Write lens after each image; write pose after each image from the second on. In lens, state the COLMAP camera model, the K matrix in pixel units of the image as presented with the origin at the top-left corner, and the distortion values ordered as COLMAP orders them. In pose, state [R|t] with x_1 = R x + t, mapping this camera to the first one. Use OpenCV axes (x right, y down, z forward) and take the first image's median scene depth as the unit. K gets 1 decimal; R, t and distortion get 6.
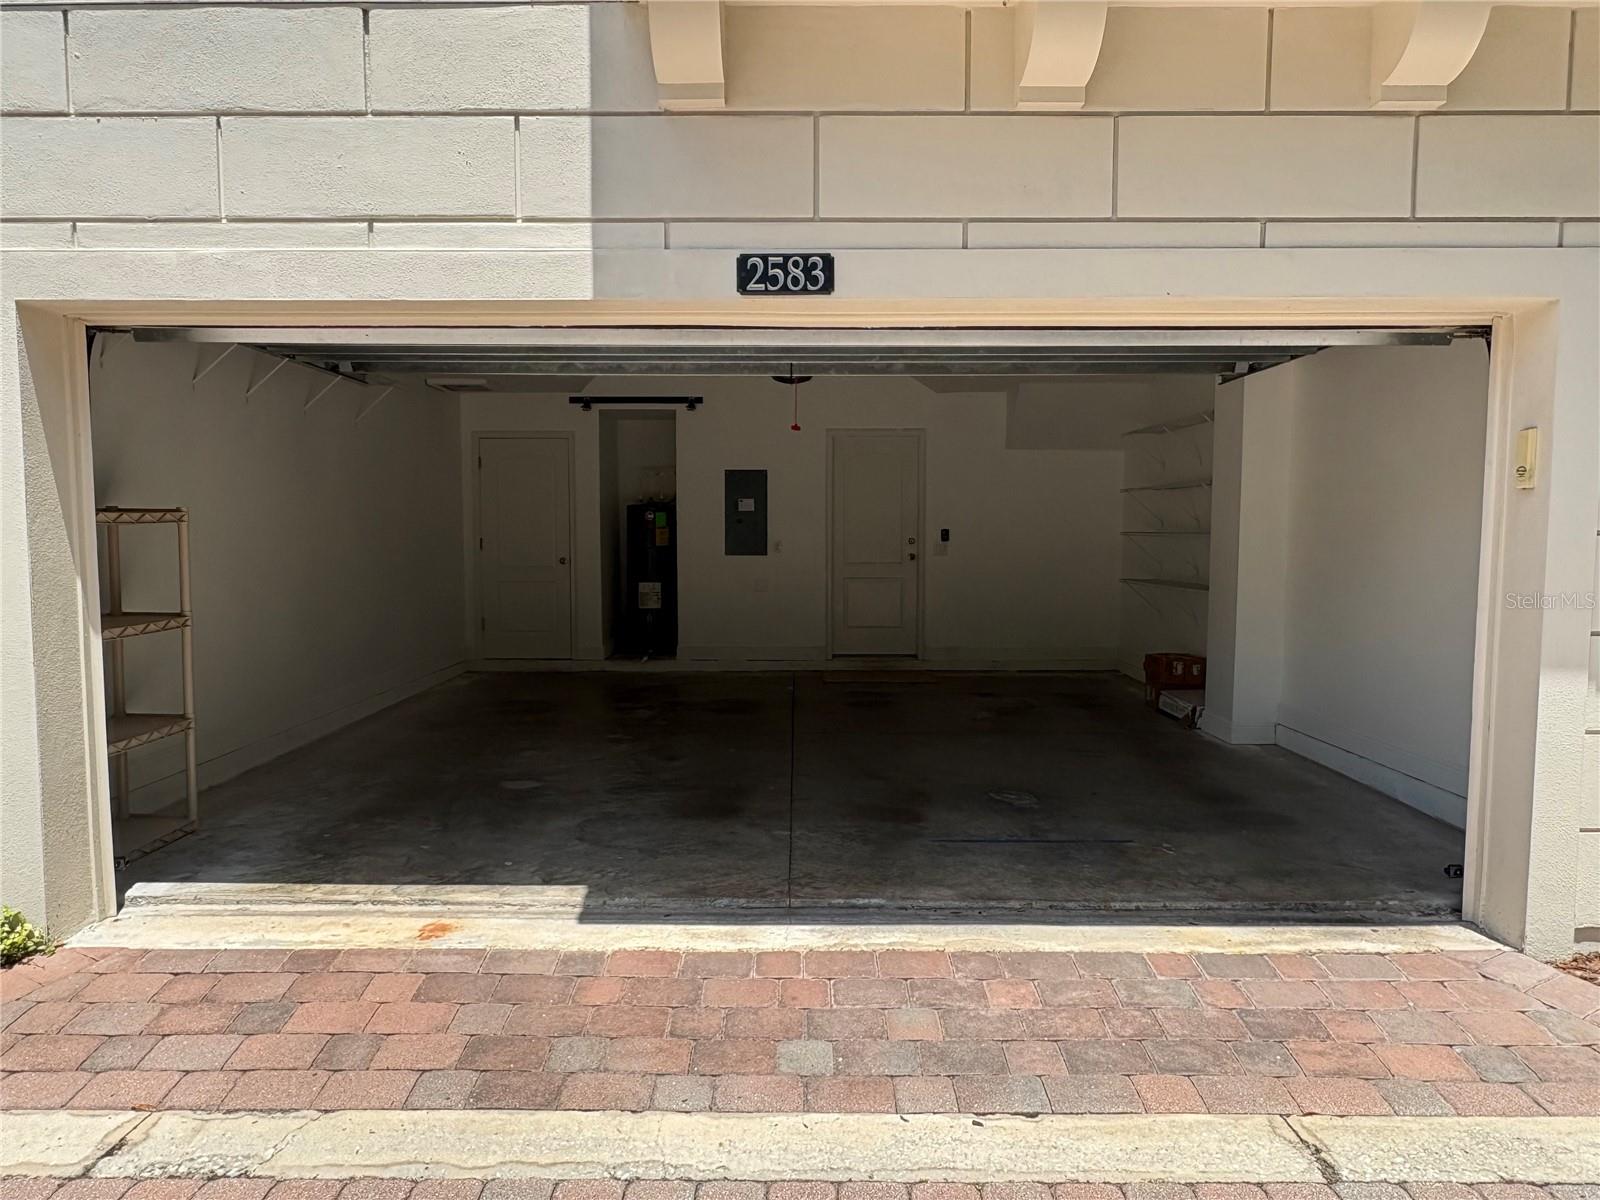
lens RADIAL K [[1046.8, 0, 796.0], [0, 1046.8, 599.3], [0, 0, 1]] dist [-0.003061, 0.000620]
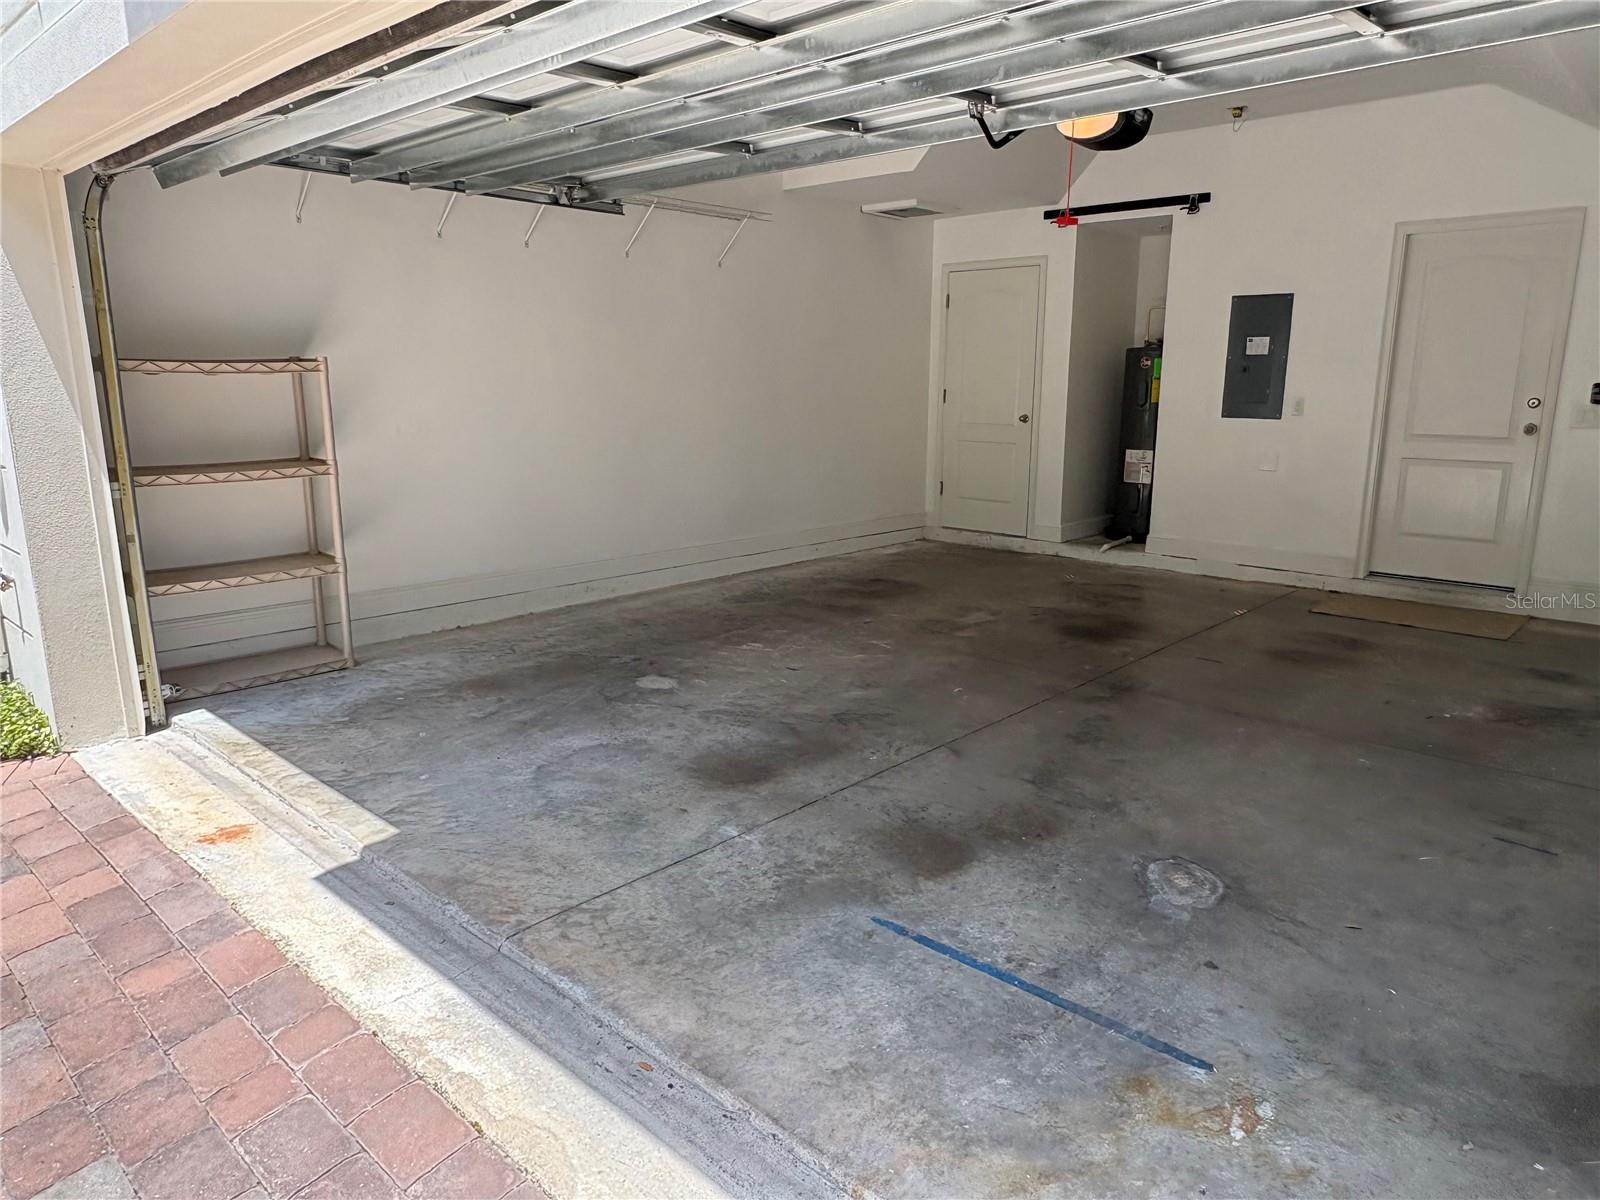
lens RADIAL K [[1046.8, 0, 800.5], [0, 1046.8, 603.5], [0, 0, 1]] dist [-0.003061, 0.000620]
pose [[0.733797, 0.146952, -0.663285, 0.459498], [-0.049203, 0.985257, 0.163852, -0.040572], [0.677584, -0.087599, 0.730210, 0.543119]]
